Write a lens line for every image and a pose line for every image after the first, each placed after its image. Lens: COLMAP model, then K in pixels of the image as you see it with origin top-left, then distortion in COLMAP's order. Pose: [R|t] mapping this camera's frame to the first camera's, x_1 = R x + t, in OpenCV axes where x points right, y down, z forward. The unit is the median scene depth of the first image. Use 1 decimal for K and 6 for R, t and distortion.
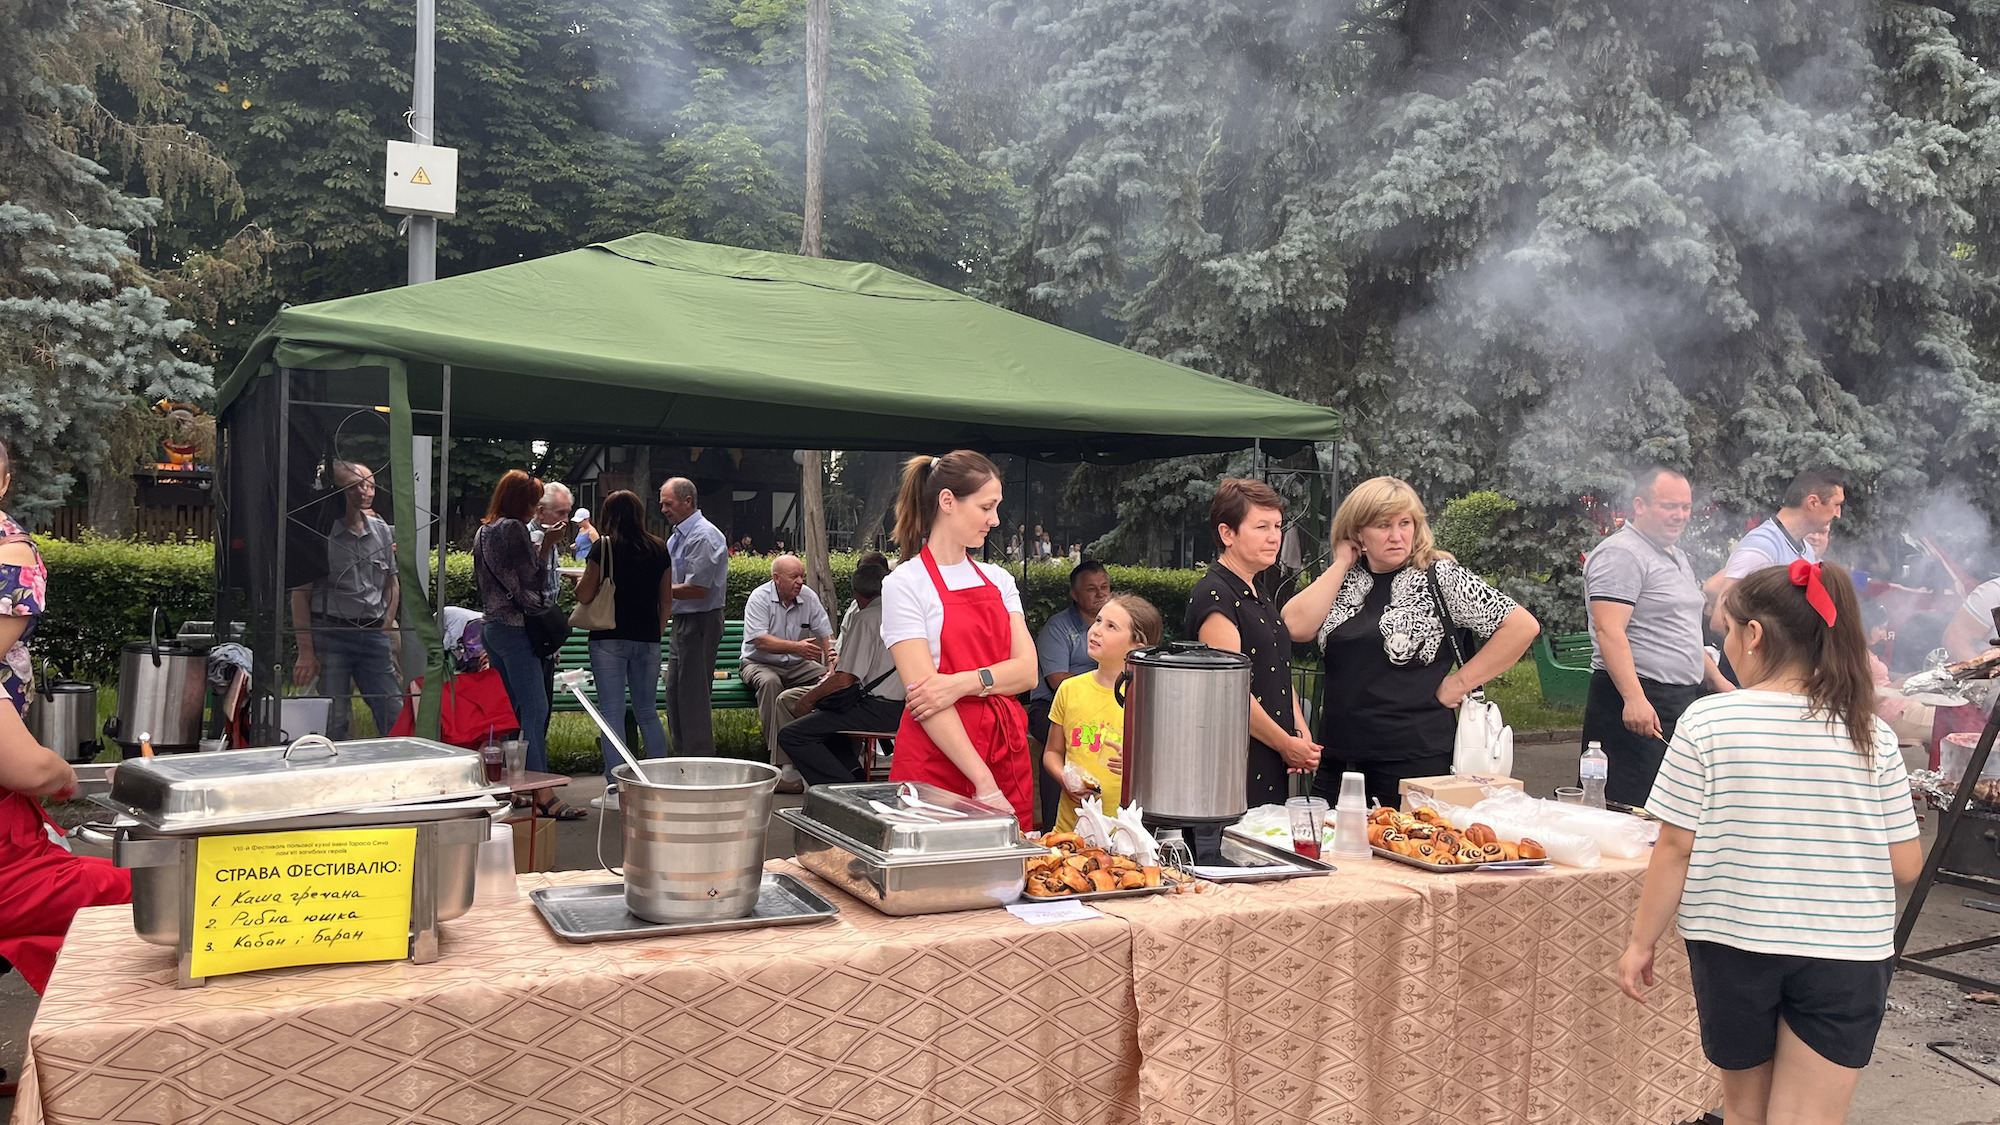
lens RADIAL K [[1425.4, 0, 1005.1], [0, 1425.4, 609.3], [0, 0, 1]] dist [0.002512, -0.041262]
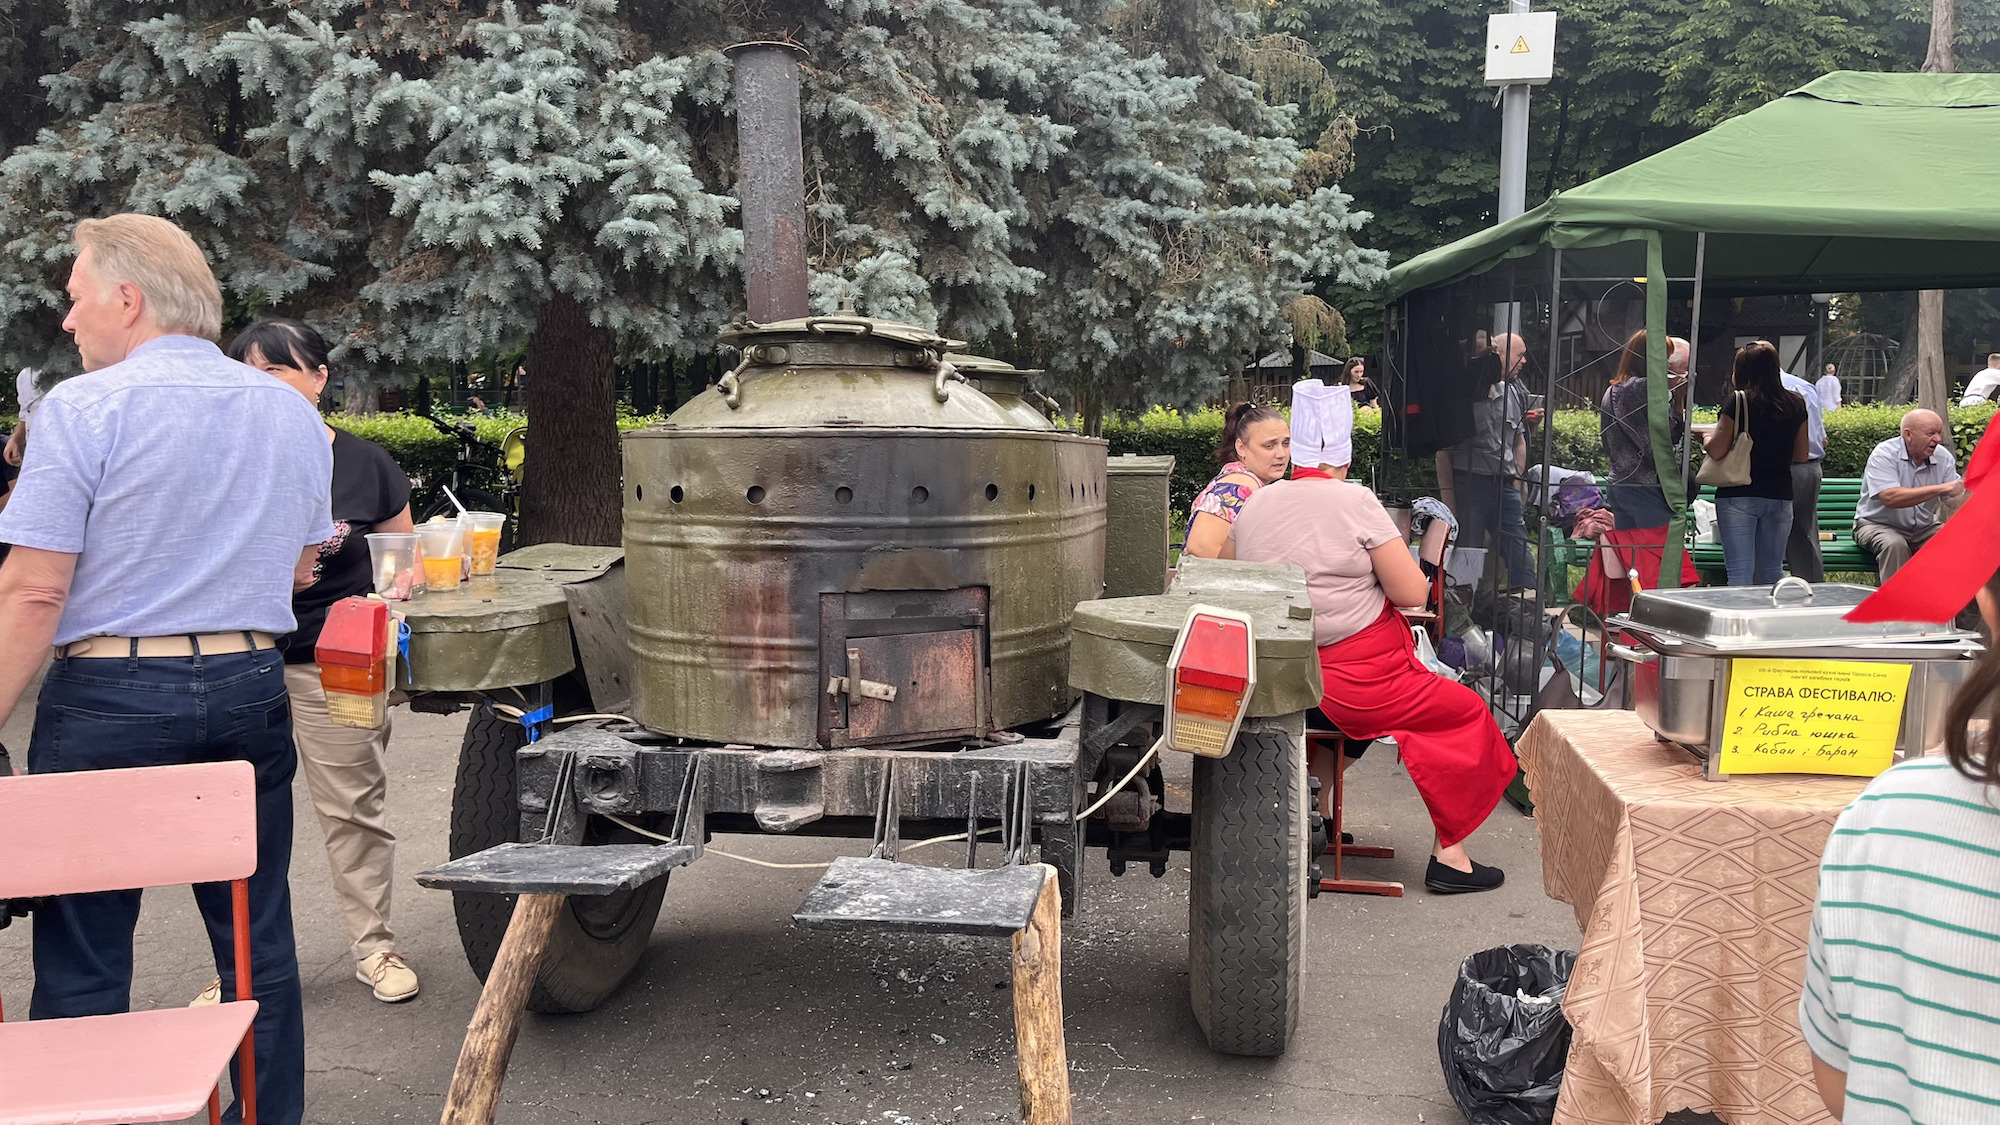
lens RADIAL K [[1425.4, 0, 1005.1], [0, 1425.4, 609.3], [0, 0, 1]] dist [0.002512, -0.041262]
pose [[0.814396, 0.054542, -0.577741, -0.139363], [0.003228, 0.995132, 0.098495, -0.000325], [0.580301, -0.082079, 0.810255, -0.121103]]
